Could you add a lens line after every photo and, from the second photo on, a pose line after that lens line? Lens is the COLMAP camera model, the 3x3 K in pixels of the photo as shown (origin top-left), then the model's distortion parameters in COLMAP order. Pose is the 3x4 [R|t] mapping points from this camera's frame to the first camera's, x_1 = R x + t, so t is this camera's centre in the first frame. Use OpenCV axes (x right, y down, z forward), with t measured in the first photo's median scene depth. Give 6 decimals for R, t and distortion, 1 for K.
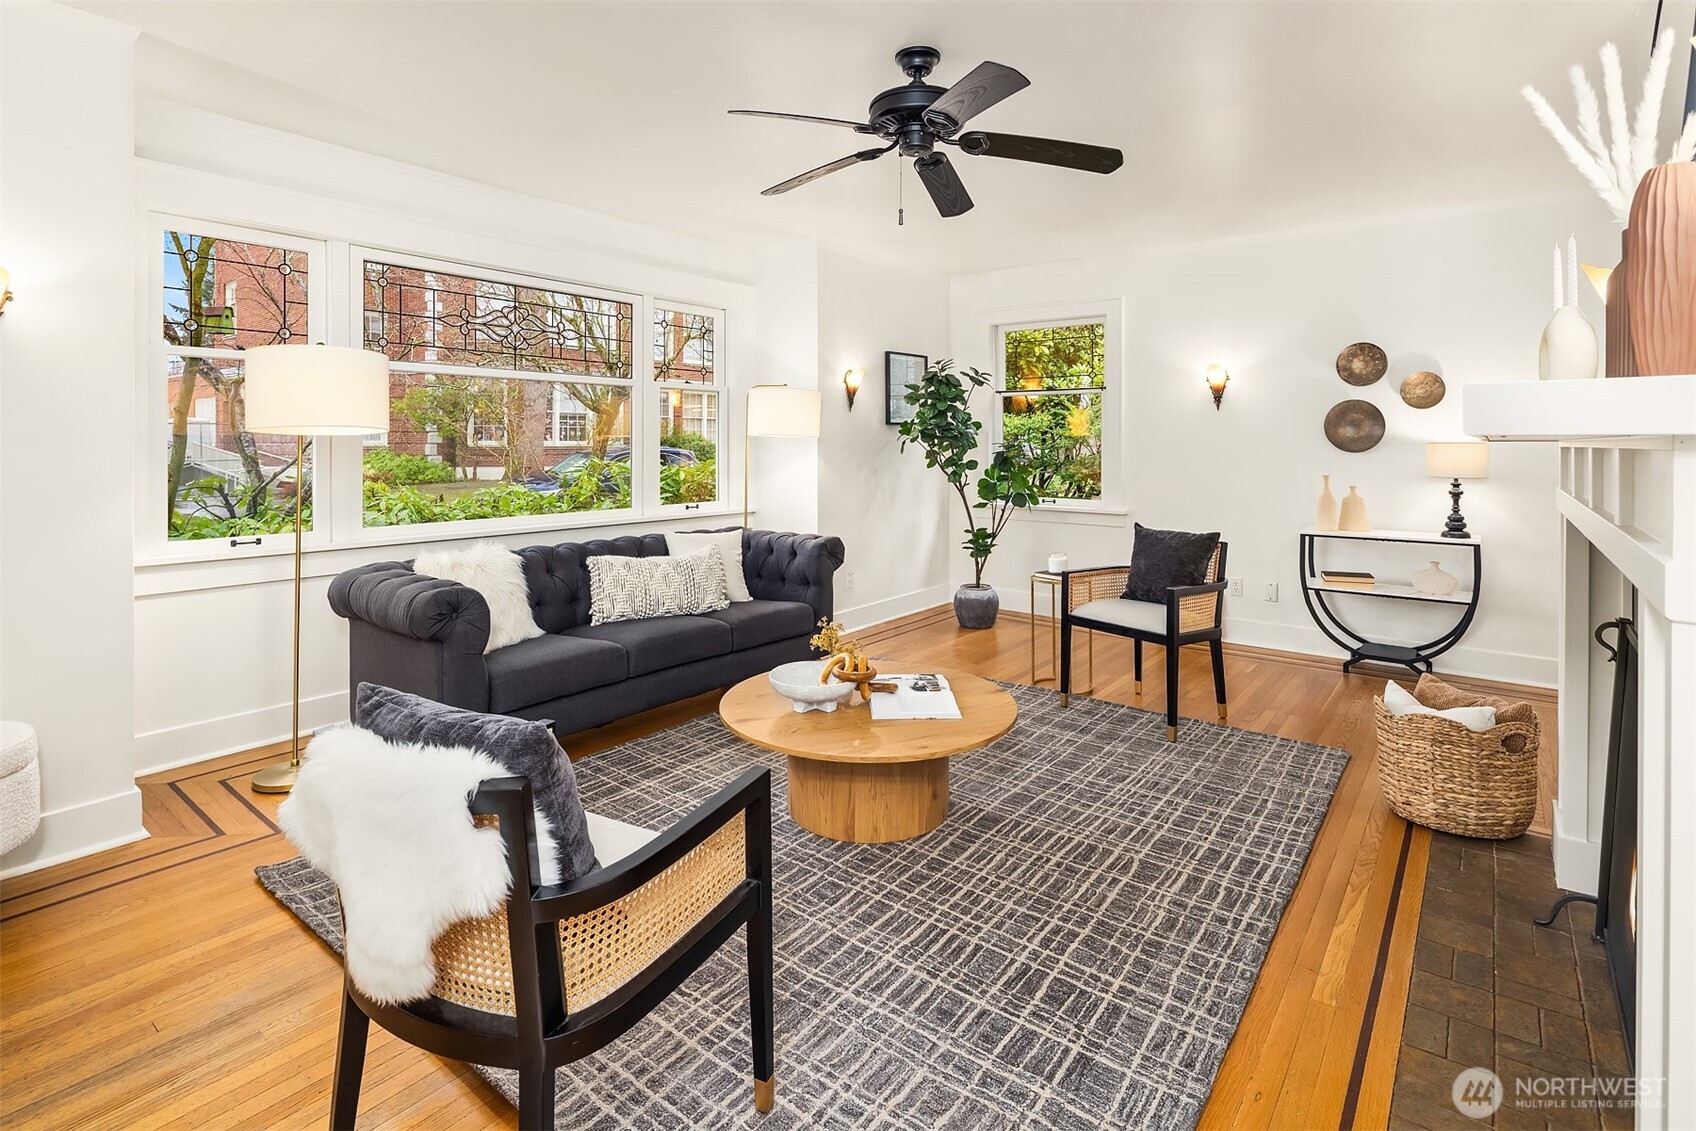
lens RADIAL K [[812.4, 0, 860.9], [0, 812.4, 568.0], [0, 0, 1]] dist [-0.005523, -0.000078]
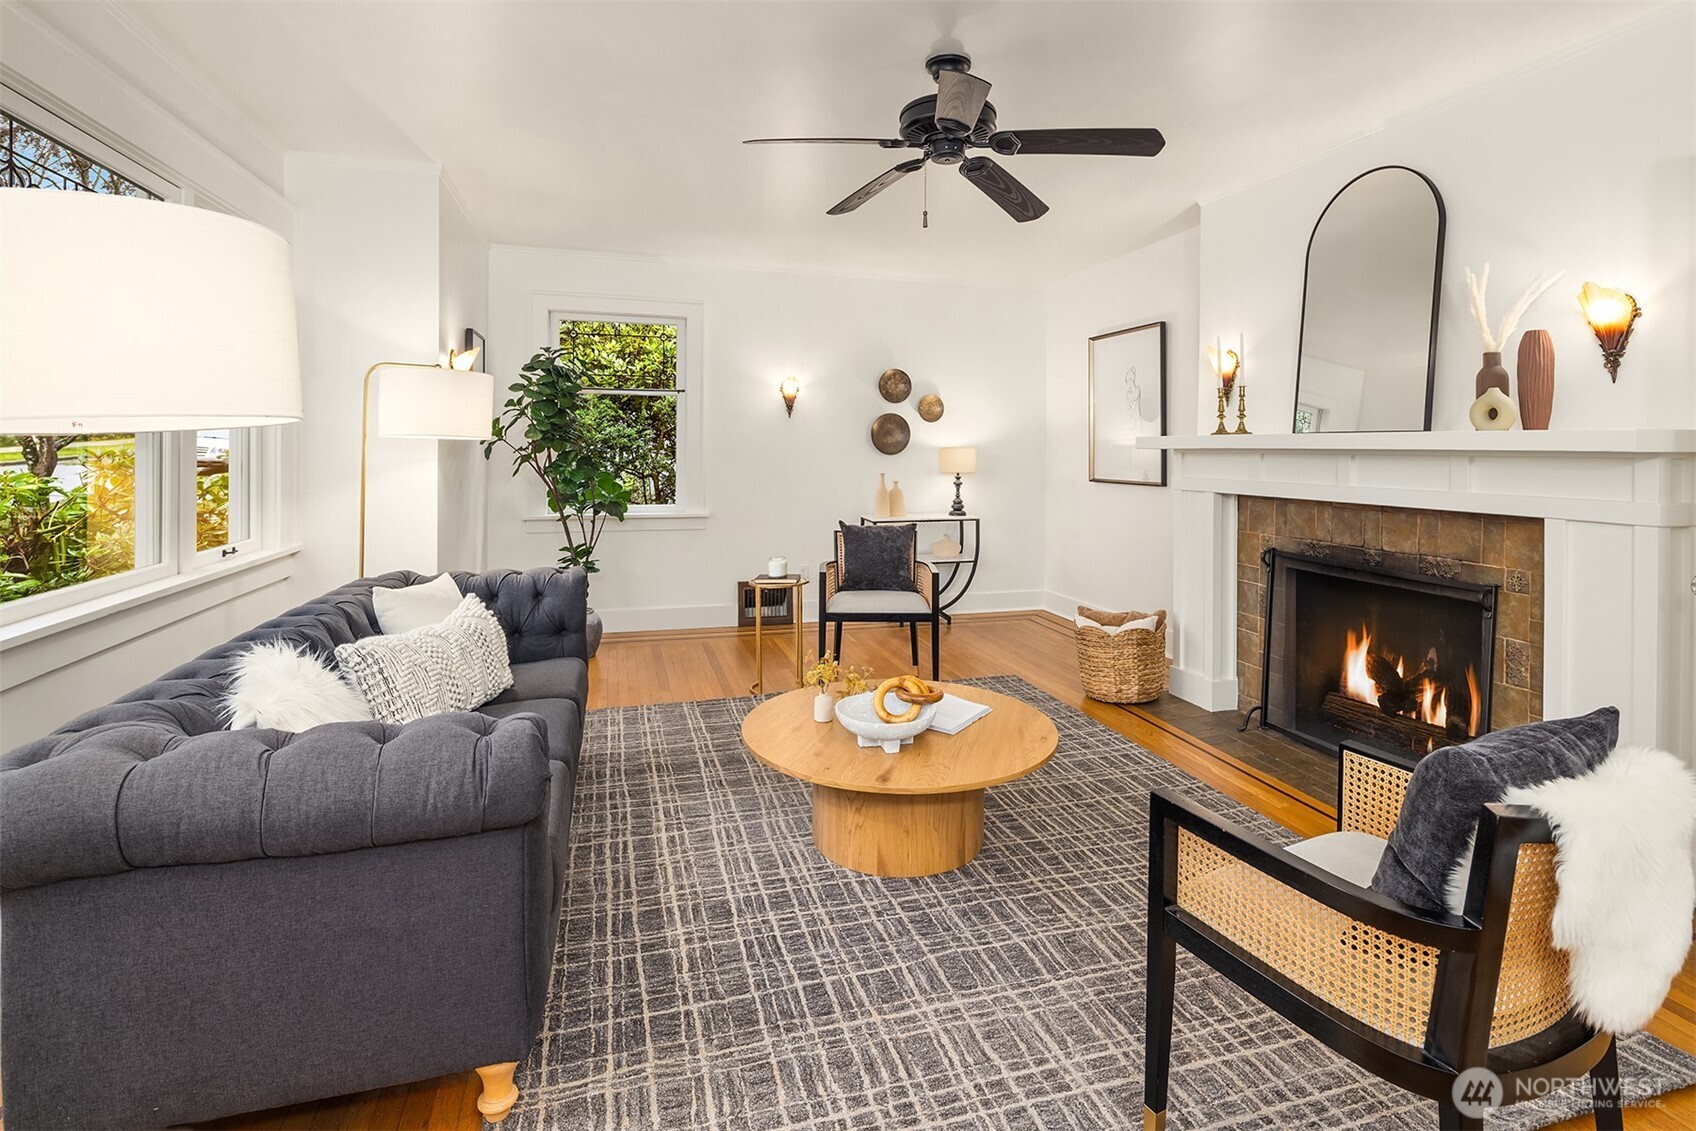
lens RADIAL K [[812.4, 0, 860.9], [0, 812.4, 568.0], [0, 0, 1]] dist [-0.005523, -0.000078]
pose [[0.587741, -0.120665, 0.800000, -0.499706], [0.116484, 0.991134, 0.063916, -0.056613], [-0.800620, 0.055621, 0.596586, 0.302108]]
